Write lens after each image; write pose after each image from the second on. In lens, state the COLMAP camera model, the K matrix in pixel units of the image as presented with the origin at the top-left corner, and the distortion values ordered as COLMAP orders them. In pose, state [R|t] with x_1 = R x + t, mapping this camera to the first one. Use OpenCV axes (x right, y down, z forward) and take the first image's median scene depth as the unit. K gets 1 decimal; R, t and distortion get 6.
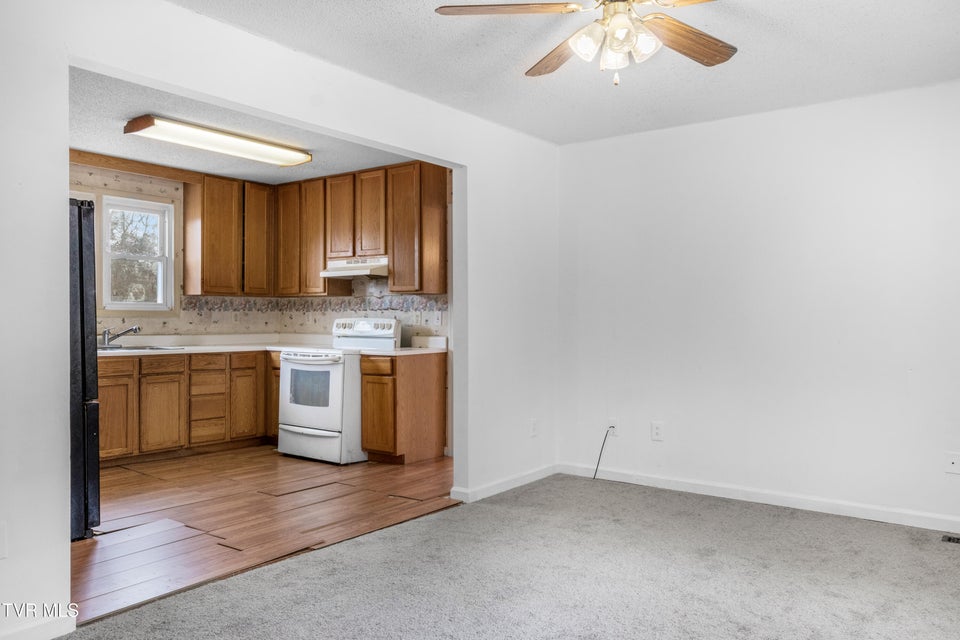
lens RADIAL K [[742.2, 0, 480.0], [0, 742.2, 320.0], [0, 0, 1]] dist [-0.006185, 0.009029]
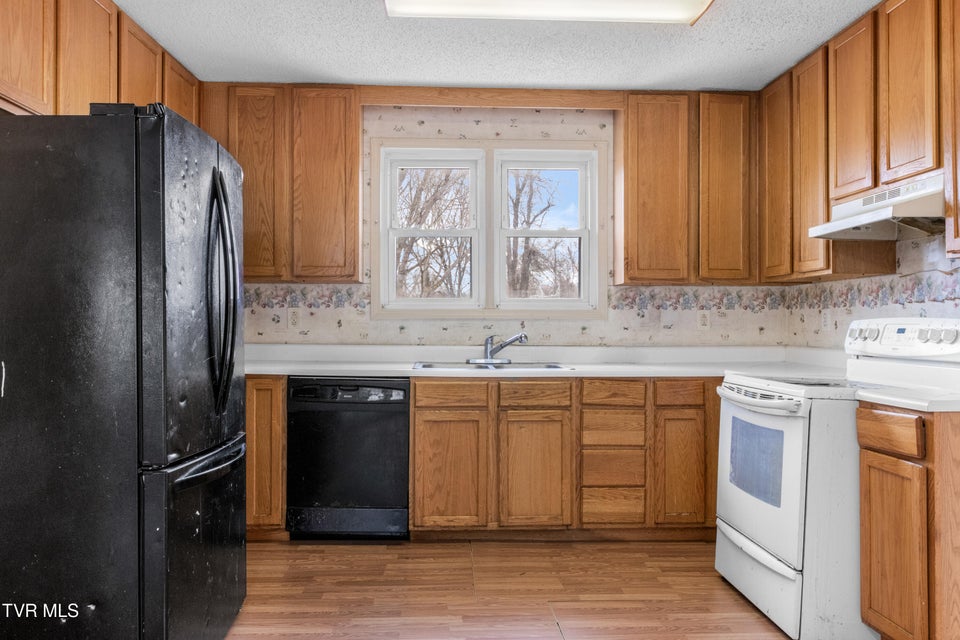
lens RADIAL K [[742.2, 0, 480.0], [0, 742.2, 320.0], [0, 0, 1]] dist [-0.006185, 0.009029]
pose [[0.639476, -0.008225, -0.768767, 0.030658], [-0.000295, 0.999940, -0.010944, 0.004002], [0.768811, 0.007226, 0.639435, 0.513253]]
